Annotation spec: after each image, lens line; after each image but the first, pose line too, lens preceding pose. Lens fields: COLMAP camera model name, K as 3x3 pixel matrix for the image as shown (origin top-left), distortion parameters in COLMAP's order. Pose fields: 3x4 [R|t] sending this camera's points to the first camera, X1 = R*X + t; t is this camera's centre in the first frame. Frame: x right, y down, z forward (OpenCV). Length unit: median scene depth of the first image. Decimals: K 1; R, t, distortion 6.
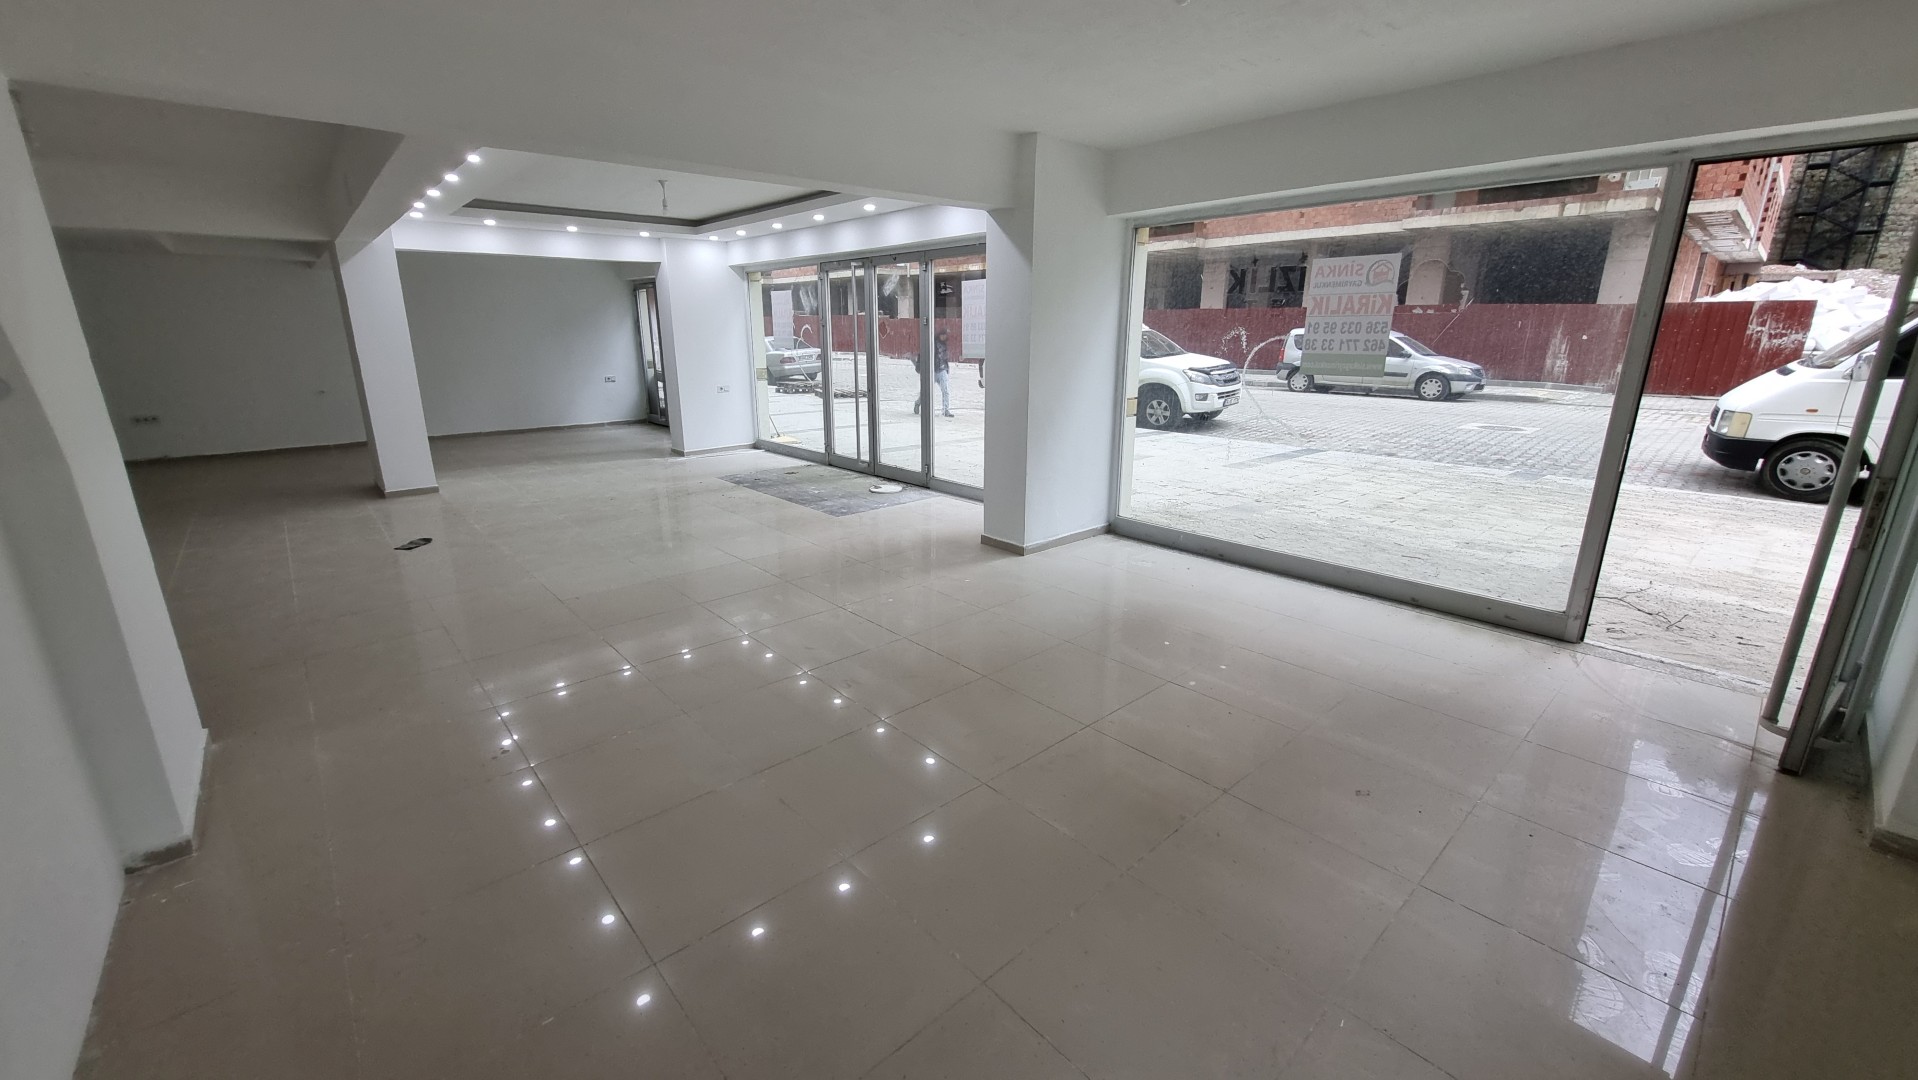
lens RADIAL K [[766.0, 0, 929.7], [0, 766.0, 552.0], [0, 0, 1]] dist [0.000275, 0.000226]
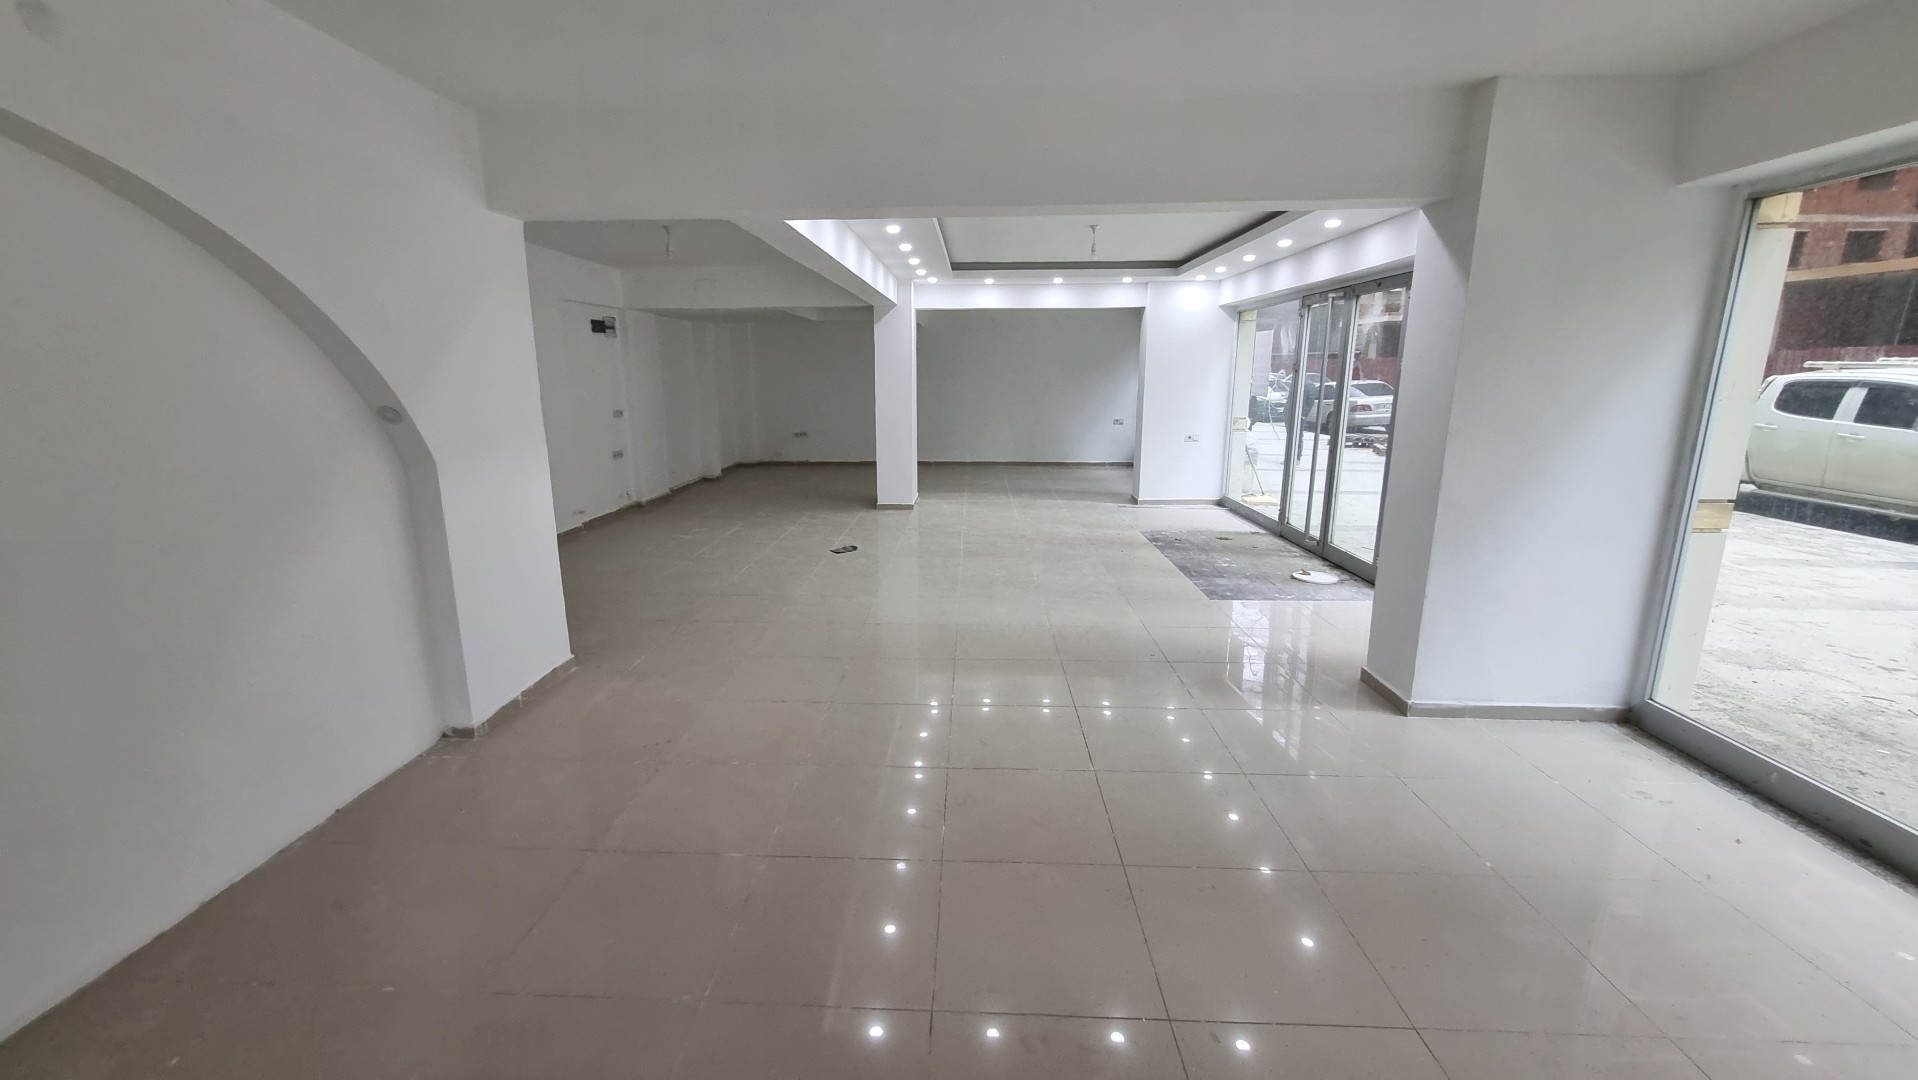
lens RADIAL K [[766.0, 0, 957.6], [0, 766.0, 531.7], [0, 0, 1]] dist [0.000275, 0.000226]
pose [[0.711876, 0.144824, -0.687211, 0.205249], [-0.197893, 0.980222, 0.001578, -0.055530], [0.673848, 0.134870, 0.726457, 0.182637]]
